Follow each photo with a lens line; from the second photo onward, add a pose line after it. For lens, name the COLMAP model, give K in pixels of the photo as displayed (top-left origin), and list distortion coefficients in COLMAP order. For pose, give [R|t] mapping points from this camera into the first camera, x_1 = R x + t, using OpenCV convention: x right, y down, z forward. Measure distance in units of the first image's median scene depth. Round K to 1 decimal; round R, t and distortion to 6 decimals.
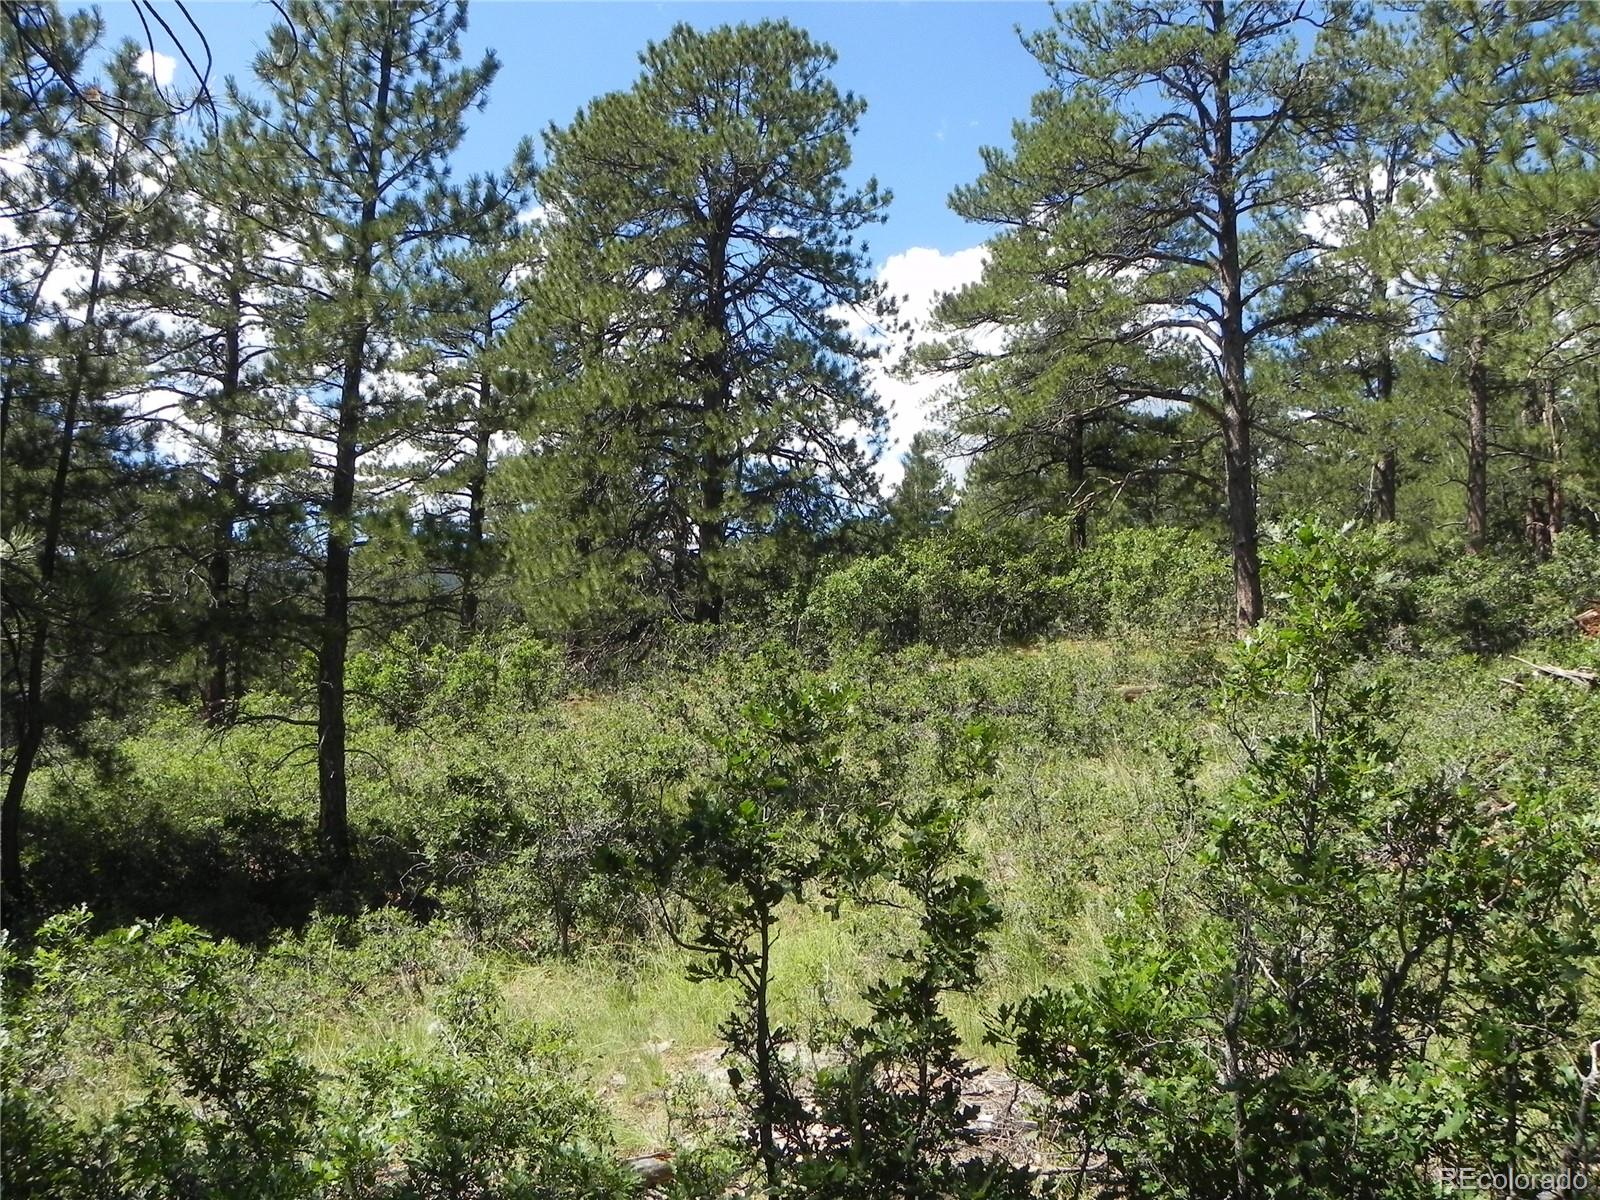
lens RADIAL K [[1238.4, 0, 794.6], [0, 1238.4, 597.5], [0, 0, 1]] dist [-0.150048, 0.092166]
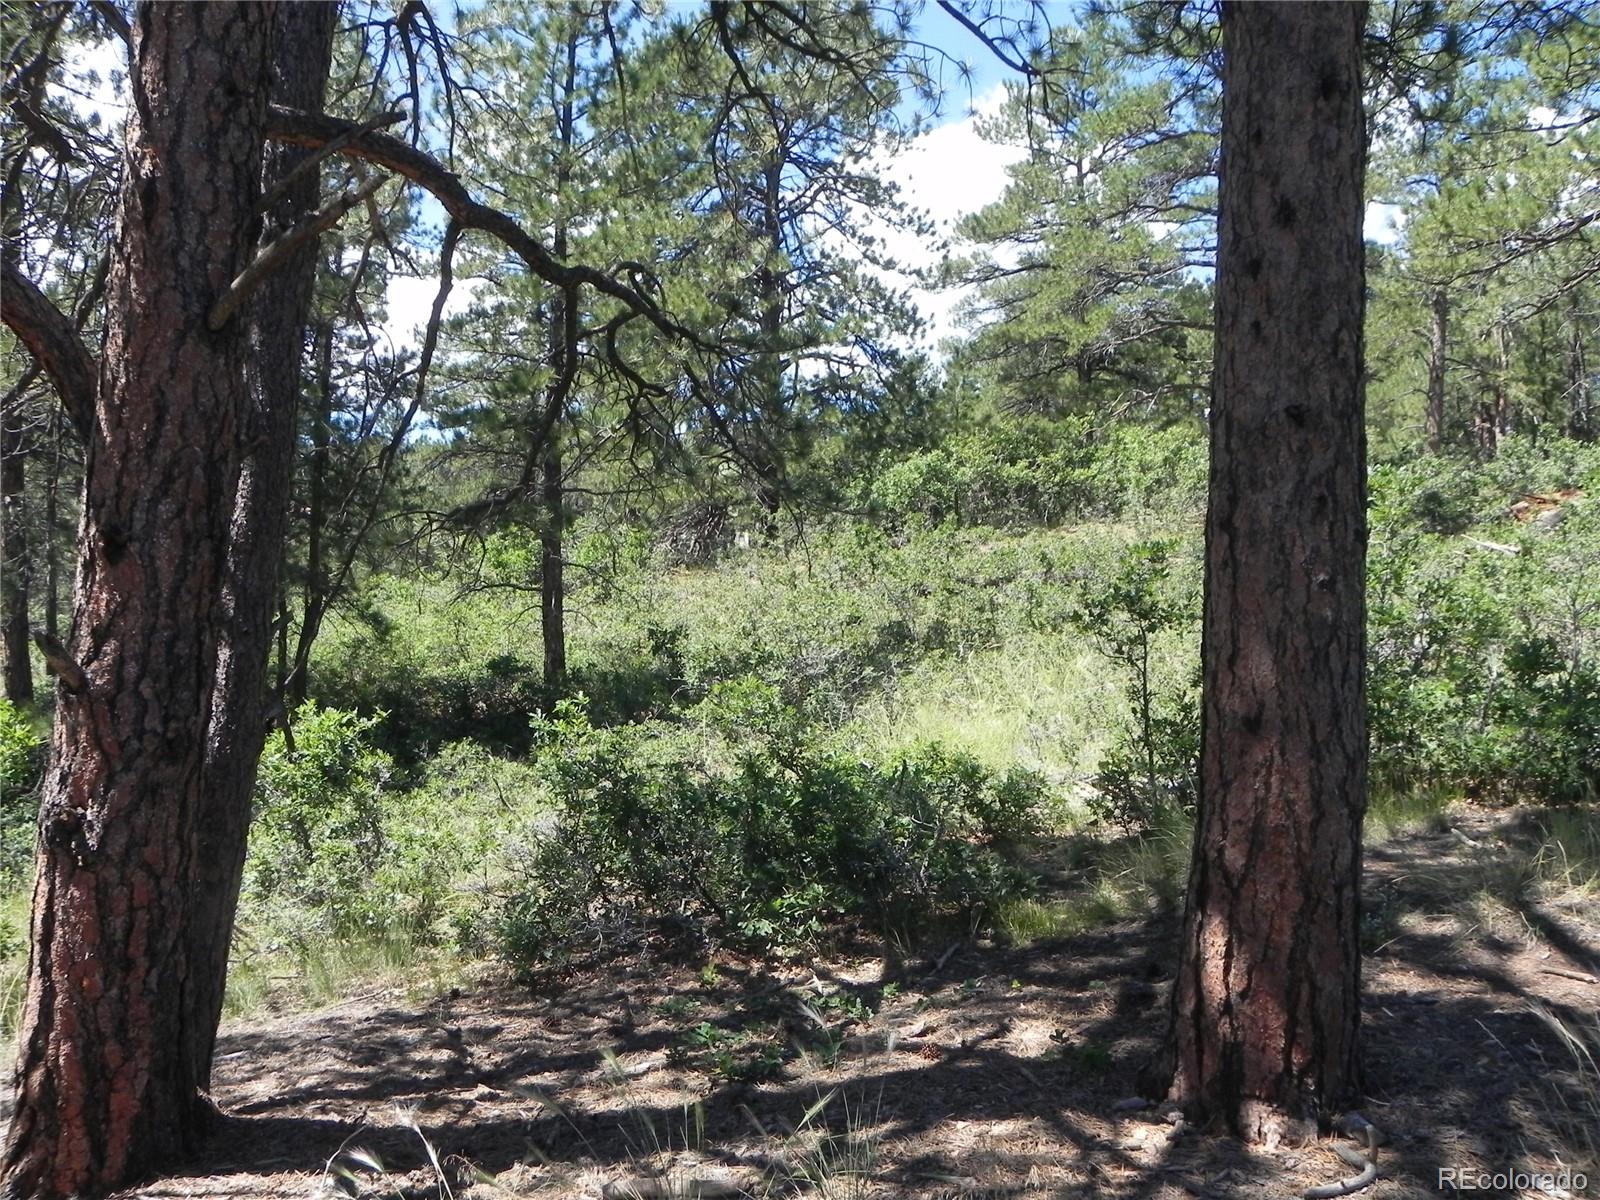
lens RADIAL K [[1238.4, 0, 794.6], [0, 1238.4, 597.5], [0, 0, 1]] dist [-0.150048, 0.092166]
pose [[0.999288, -0.004746, 0.037443, -0.107526], [0.001281, 0.995756, 0.092028, -0.003340], [-0.037721, -0.091915, 0.995052, -0.171416]]
